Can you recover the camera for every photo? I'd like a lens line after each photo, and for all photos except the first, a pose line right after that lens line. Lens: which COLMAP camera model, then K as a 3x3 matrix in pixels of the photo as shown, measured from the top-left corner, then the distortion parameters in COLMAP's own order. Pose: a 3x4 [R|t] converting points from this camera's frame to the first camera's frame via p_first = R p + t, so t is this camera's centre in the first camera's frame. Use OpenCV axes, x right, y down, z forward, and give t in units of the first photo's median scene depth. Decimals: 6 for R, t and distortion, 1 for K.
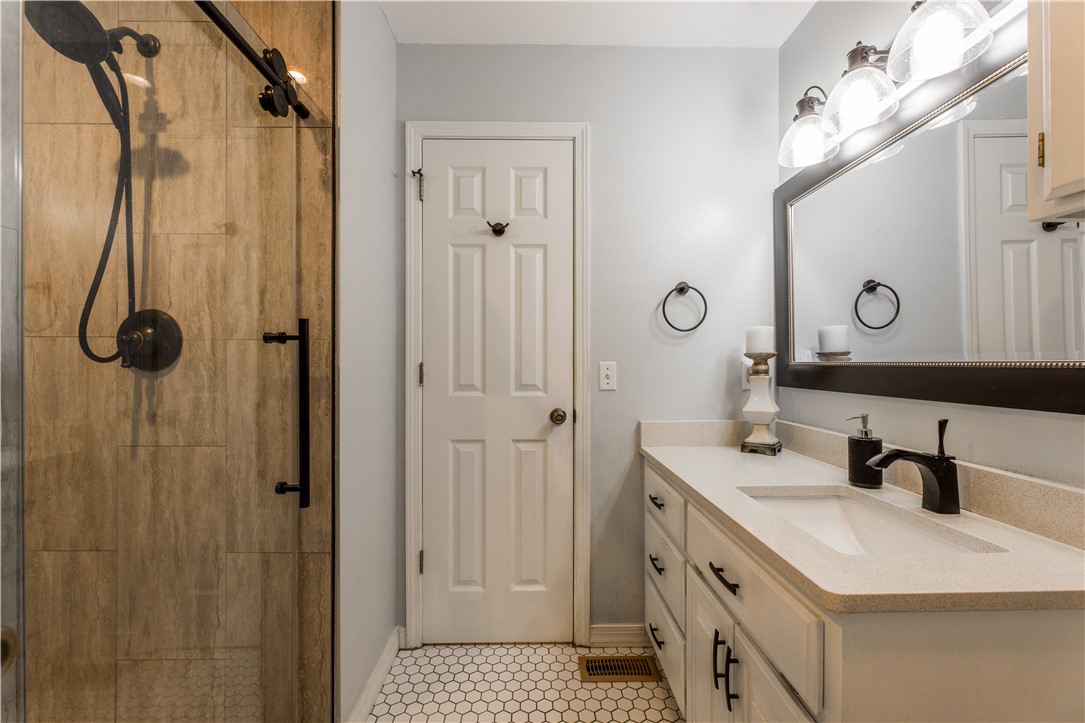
lens RADIAL K [[435.1, 0, 539.6], [0, 435.1, 361.8], [0, 0, 1]] dist [0.002887, 0.000306]
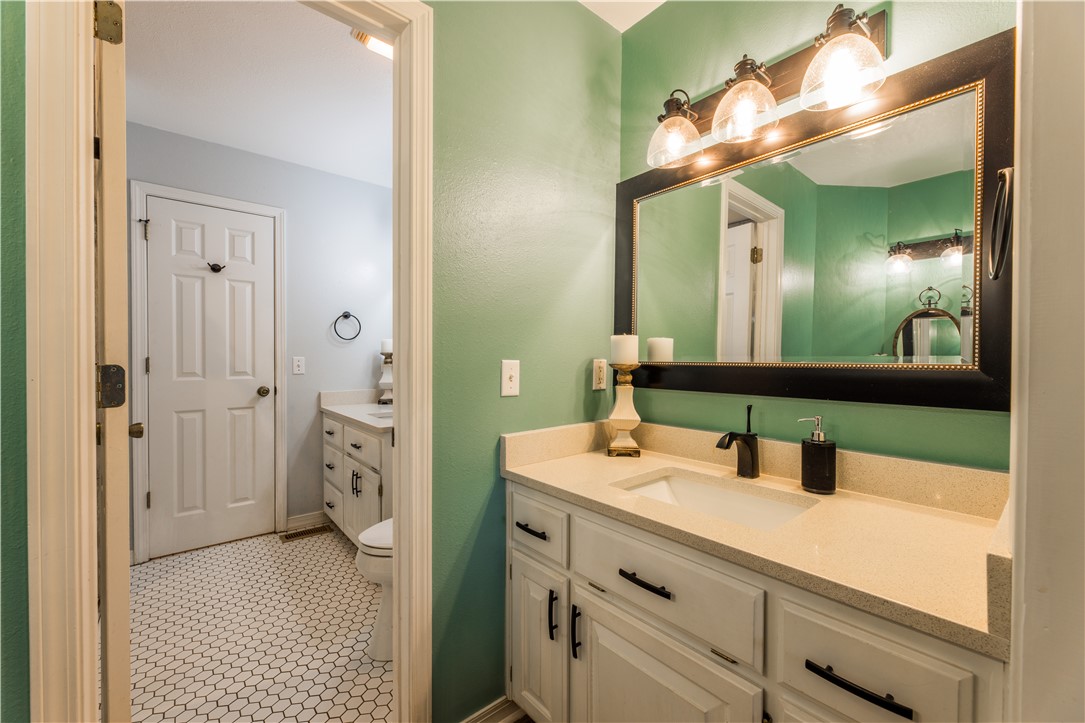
lens RADIAL K [[435.1, 0, 539.6], [0, 435.1, 363.0], [0, 0, 1]] dist [0.002887, 0.000306]
pose [[0.779105, -0.006416, 0.626860, -0.168166], [-0.005853, 0.999830, 0.017509, -0.011205], [-0.626866, -0.017310, 0.778935, -0.863766]]
